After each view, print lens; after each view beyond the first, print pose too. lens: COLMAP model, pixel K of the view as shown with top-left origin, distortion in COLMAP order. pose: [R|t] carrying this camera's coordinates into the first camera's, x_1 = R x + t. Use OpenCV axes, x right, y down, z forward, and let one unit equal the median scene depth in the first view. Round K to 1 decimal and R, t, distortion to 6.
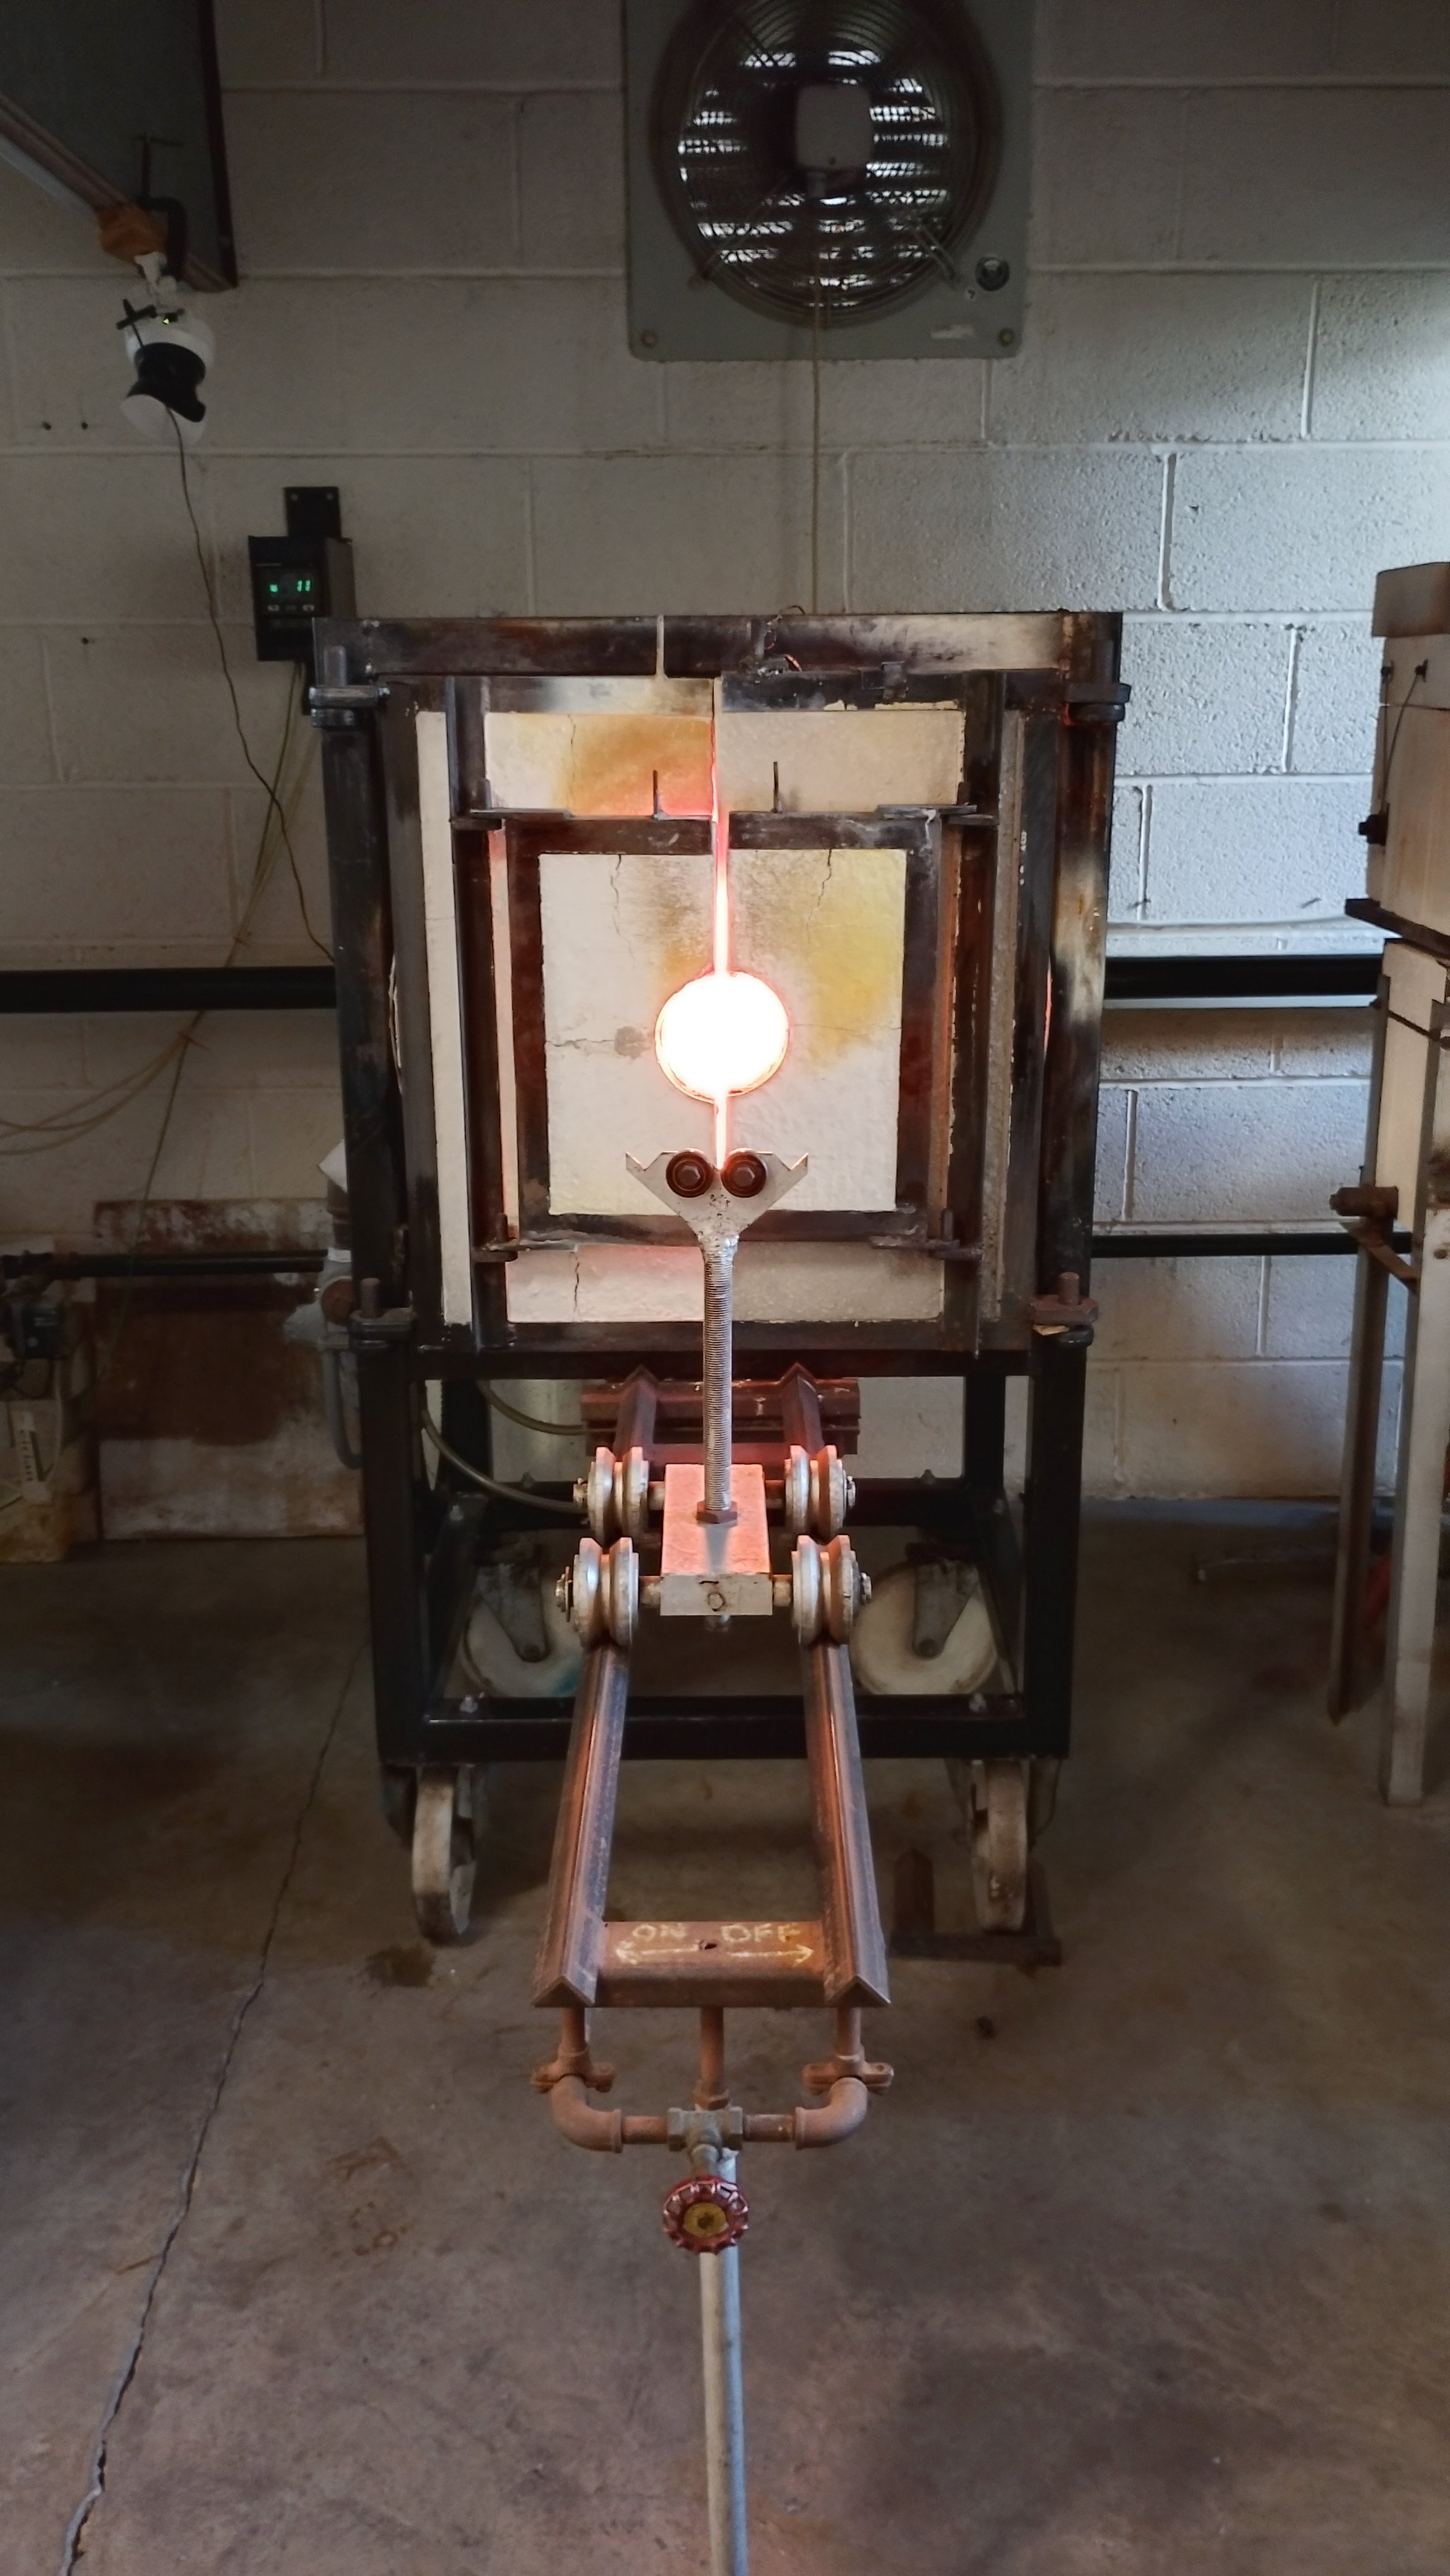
lens RADIAL K [[2133.4, 0, 722.3], [0, 2133.4, 1297.9], [0, 0, 1]] dist [0.043241, -0.004111]
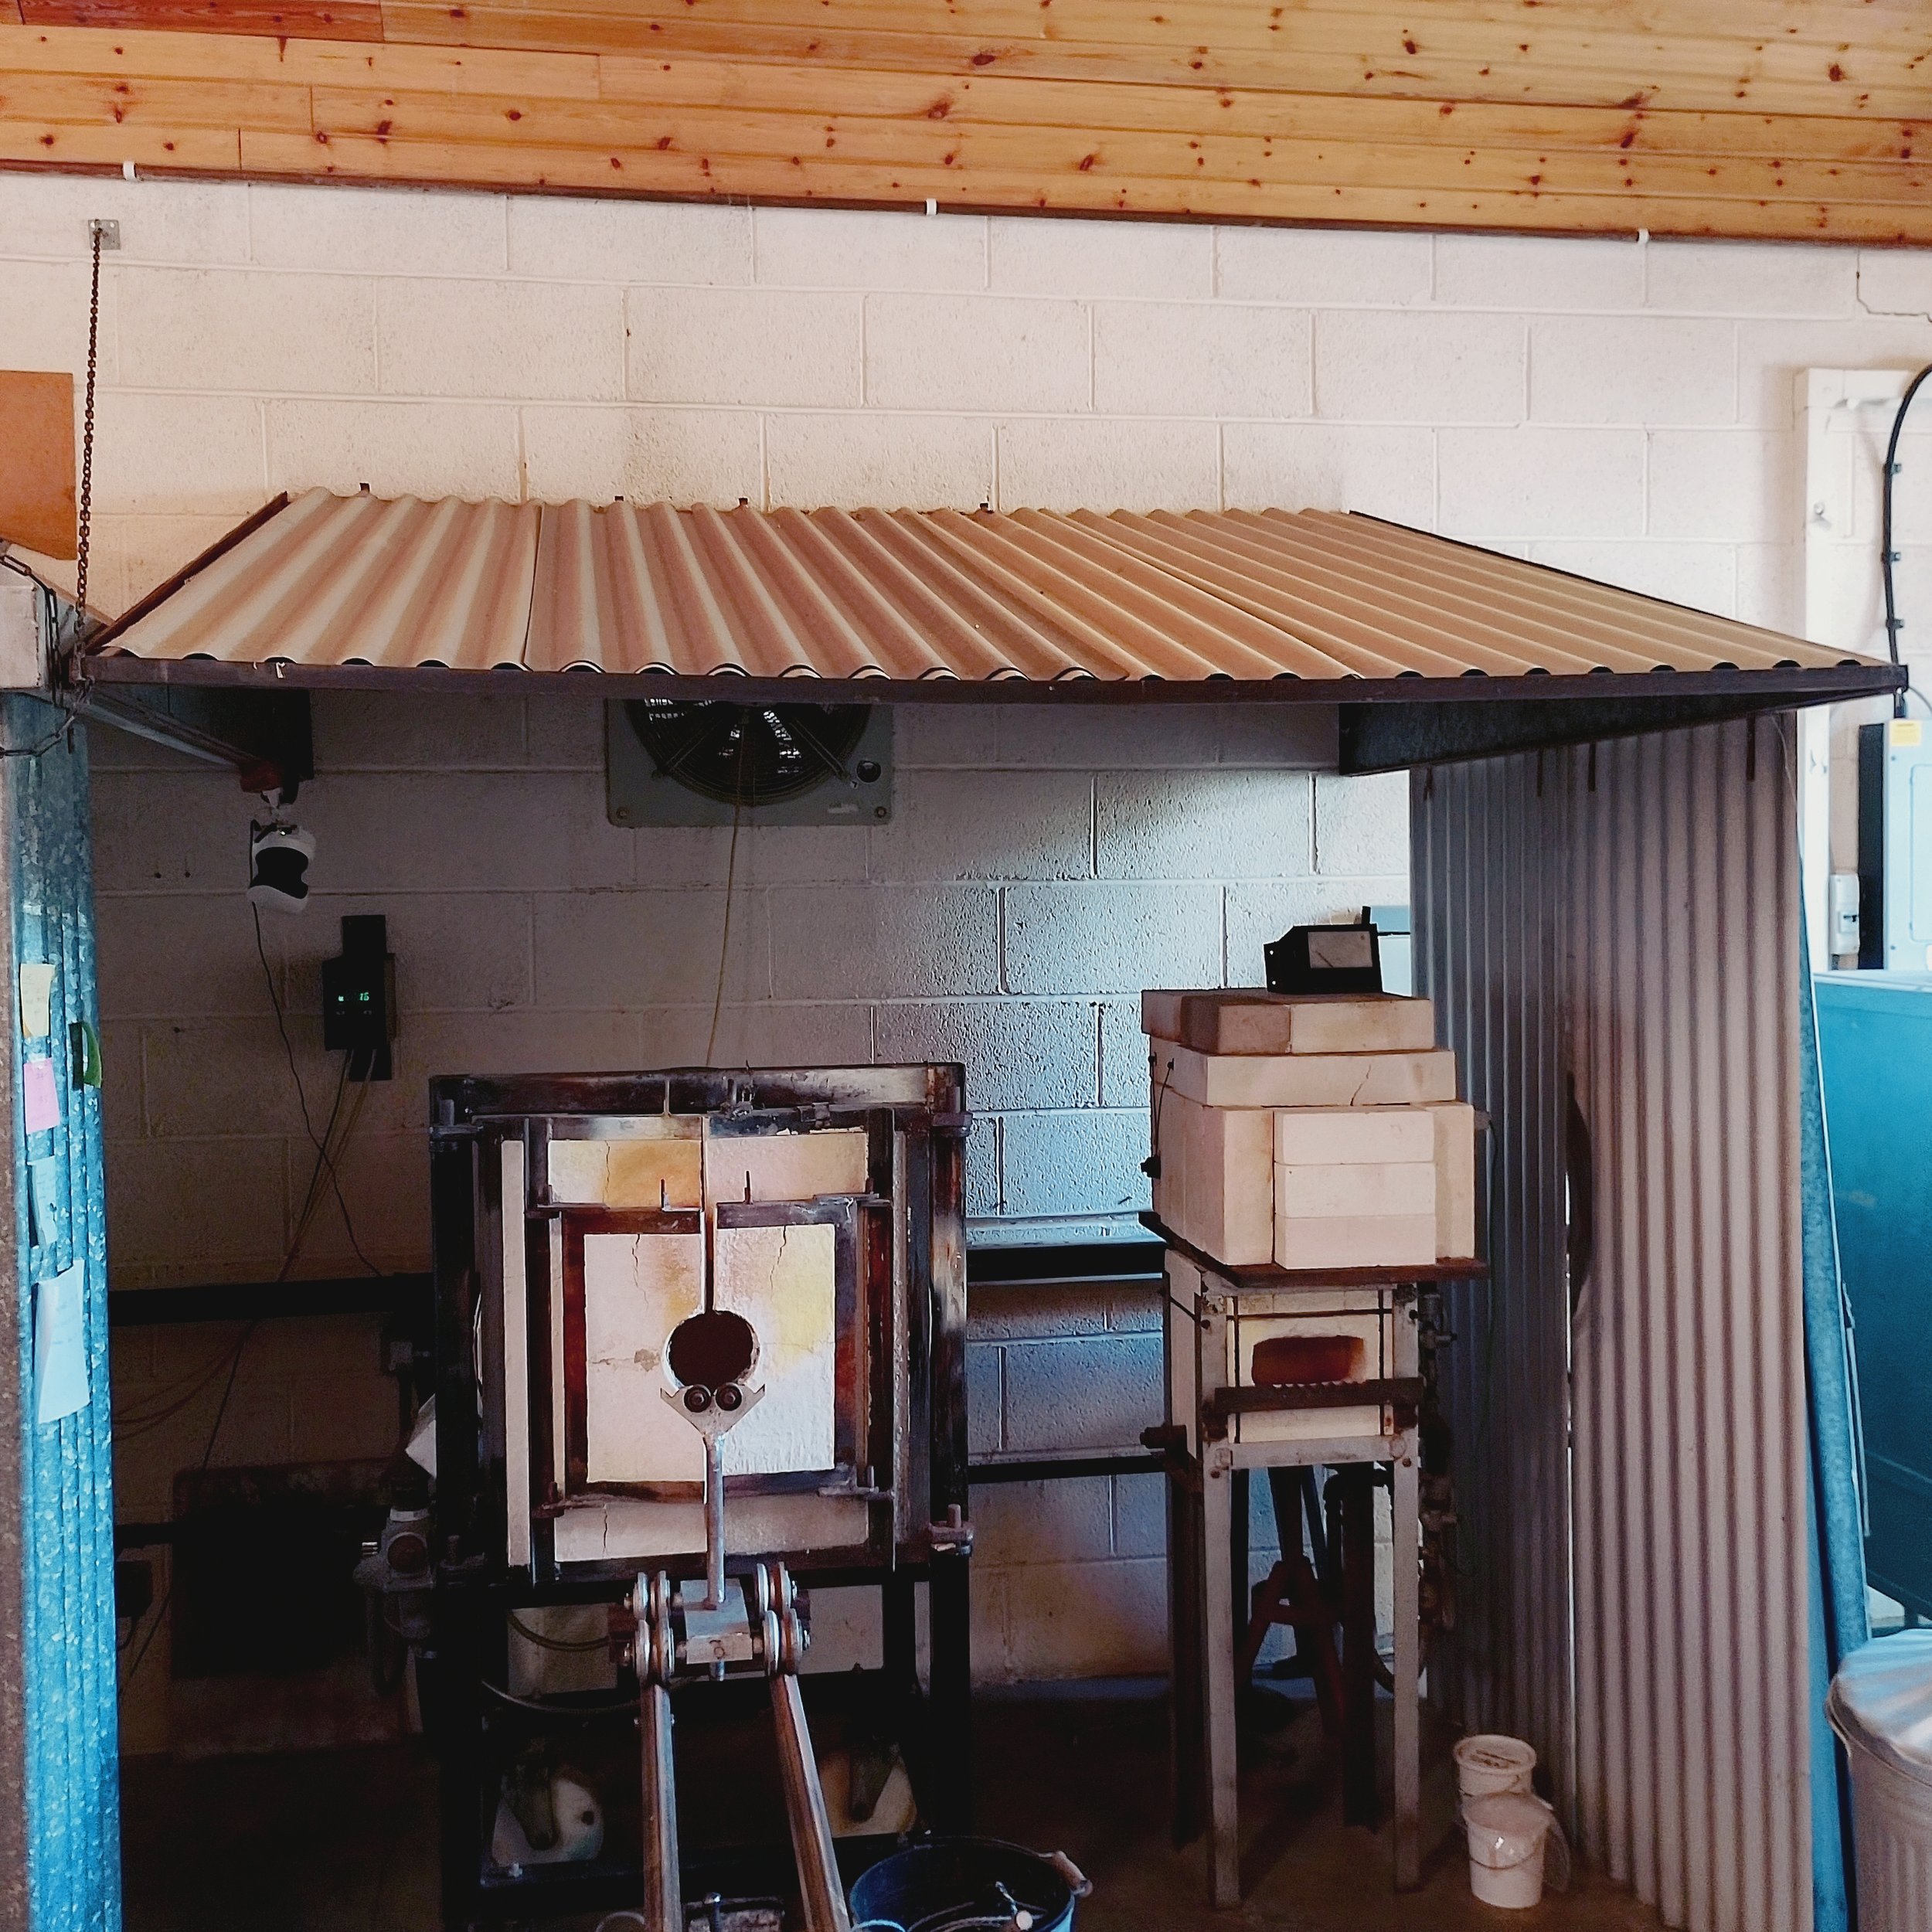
lens RADIAL K [[2201.2, 0, 961.7], [0, 2201.2, 956.4], [0, 0, 1]] dist [0.065913, -0.069065]
pose [[0.987136, -0.010556, 0.159533, -0.052804], [0.048888, 0.969955, -0.238320, -0.011936], [-0.152224, 0.243054, 0.957994, -0.415185]]
